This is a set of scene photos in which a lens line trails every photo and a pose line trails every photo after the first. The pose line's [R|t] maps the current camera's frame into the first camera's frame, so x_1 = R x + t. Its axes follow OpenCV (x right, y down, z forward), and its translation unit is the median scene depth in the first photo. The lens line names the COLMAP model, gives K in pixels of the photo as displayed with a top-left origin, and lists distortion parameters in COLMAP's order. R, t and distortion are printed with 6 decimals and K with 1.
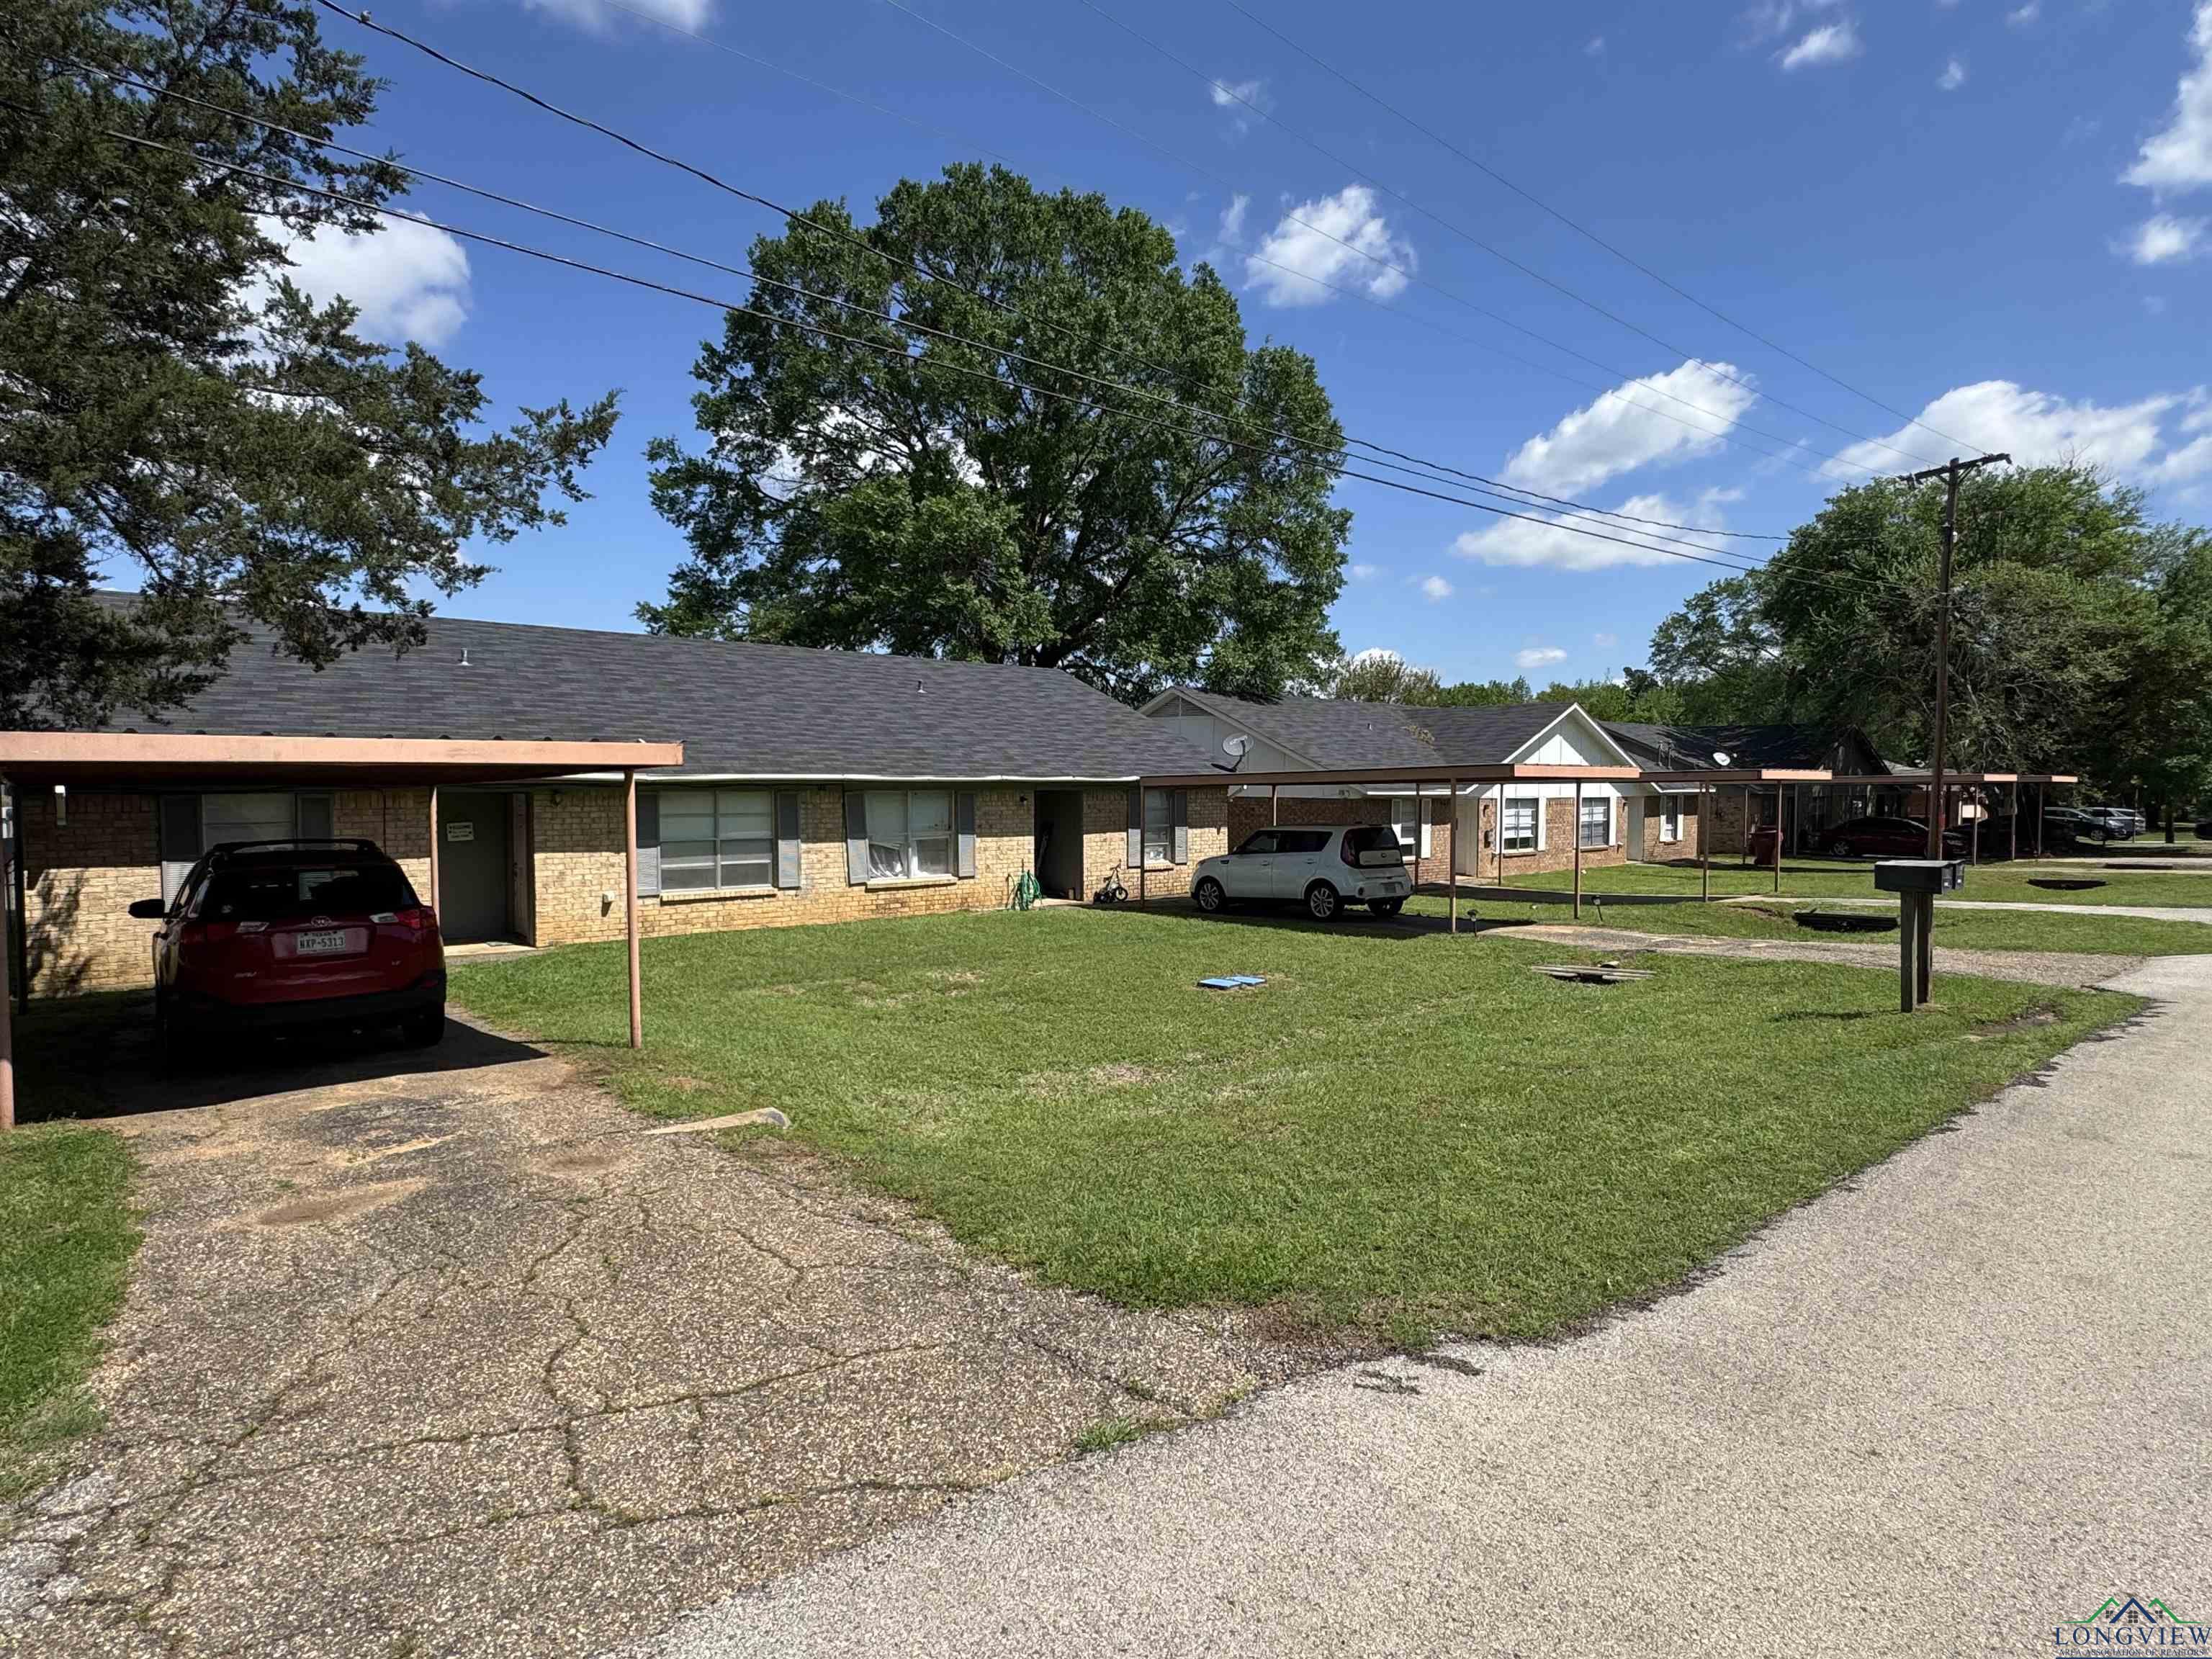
lens RADIAL K [[1163.5, 0, 1092.6], [0, 1163.5, 838.6], [0, 0, 1]] dist [-0.000143, -0.000274]
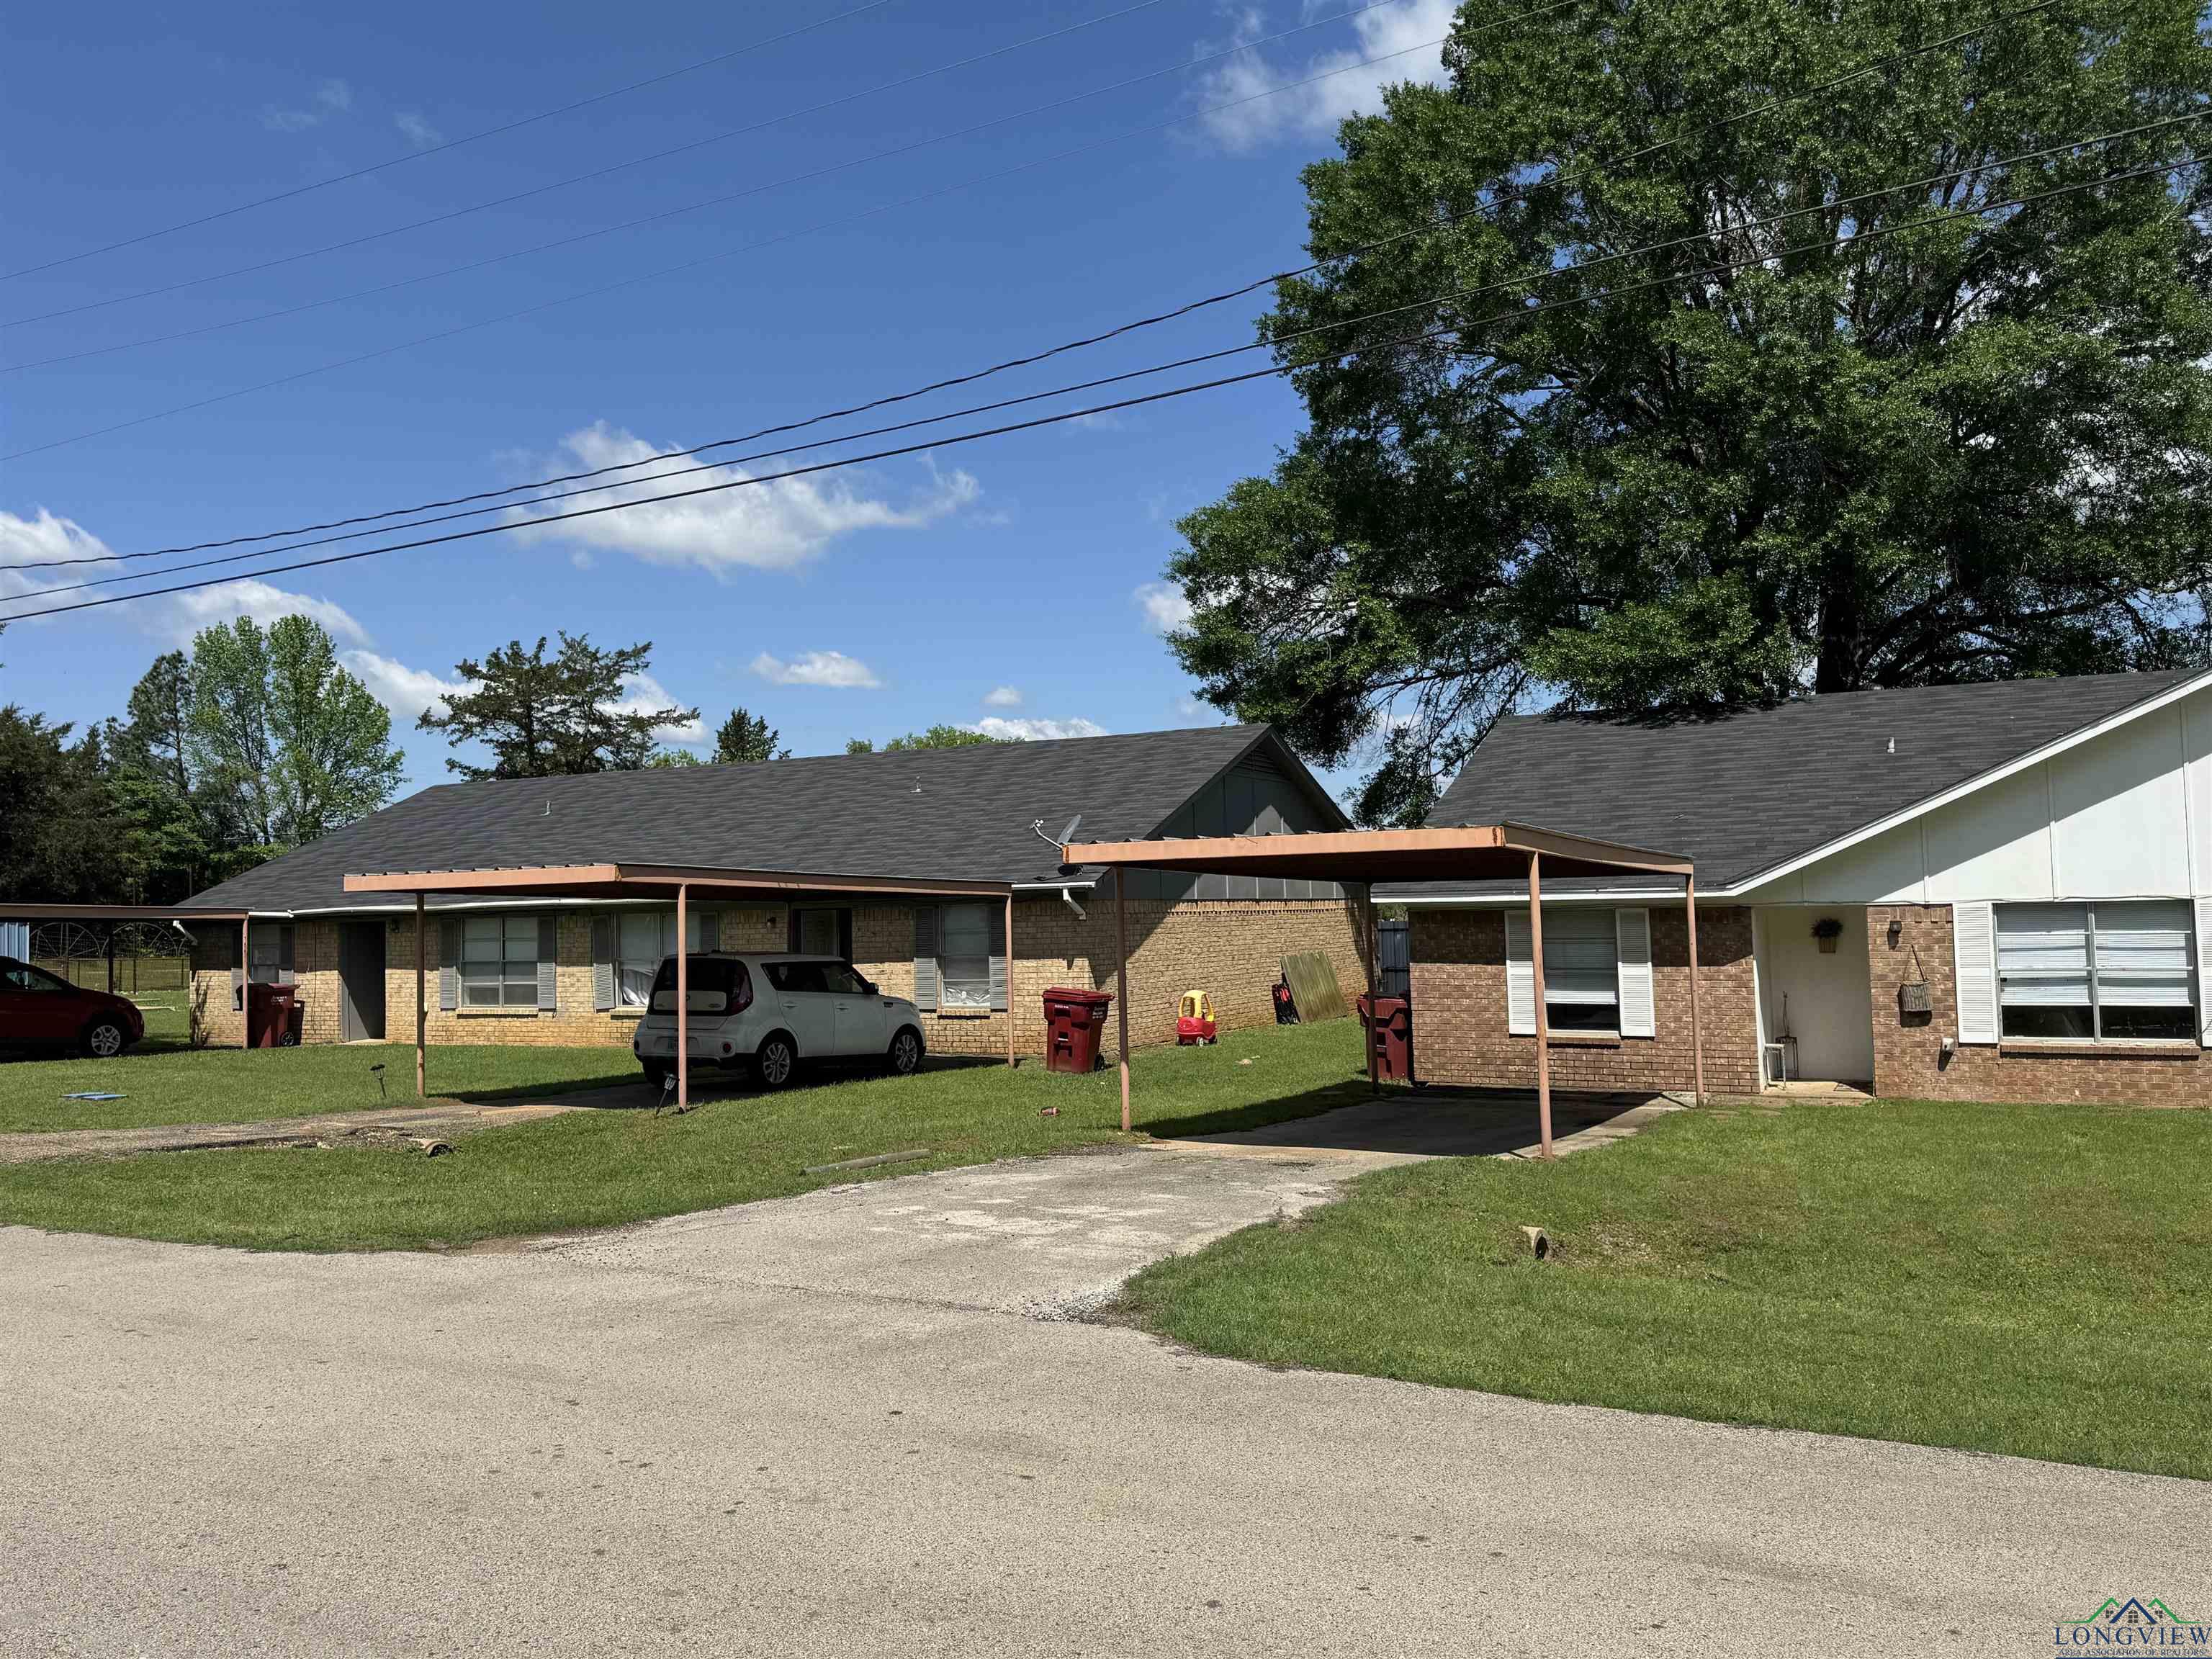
lens RADIAL K [[1770.4, 0, 1090.8], [0, 1770.4, 827.9], [0, 0, 1]] dist [0.159215, -0.290165]
pose [[0.360854, -0.054622, -0.931022, 0.916811], [-0.020882, 0.997560, -0.066620, -0.014726], [0.932389, 0.043482, 0.358832, 0.561451]]
